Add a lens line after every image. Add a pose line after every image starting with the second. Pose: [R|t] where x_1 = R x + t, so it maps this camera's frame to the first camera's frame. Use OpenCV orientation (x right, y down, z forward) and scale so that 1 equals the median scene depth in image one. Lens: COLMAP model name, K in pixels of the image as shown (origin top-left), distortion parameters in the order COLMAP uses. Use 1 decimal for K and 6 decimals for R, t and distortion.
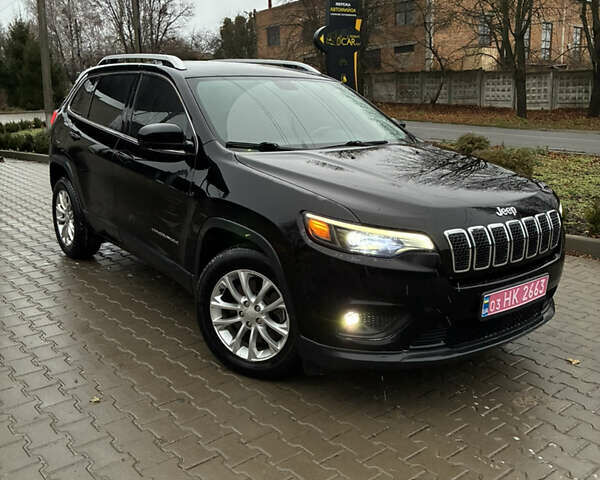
lens RADIAL K [[624.3, 0, 300.0], [0, 624.3, 240.5], [0, 0, 1]] dist [0.061894, -0.031266]
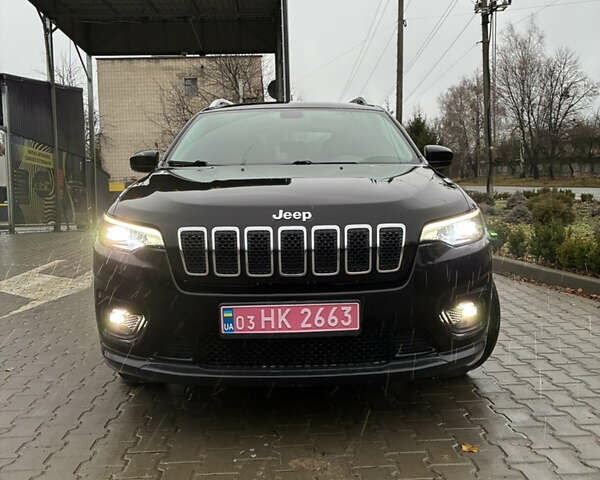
lens RADIAL K [[624.3, 0, 300.0], [0, 624.3, 240.5], [0, 0, 1]] dist [0.061894, -0.031266]
pose [[0.806256, 0.035879, -0.590478, 0.635308], [-0.116170, 0.988326, -0.098570, 0.051020], [0.580048, 0.148069, 0.801012, 0.269833]]
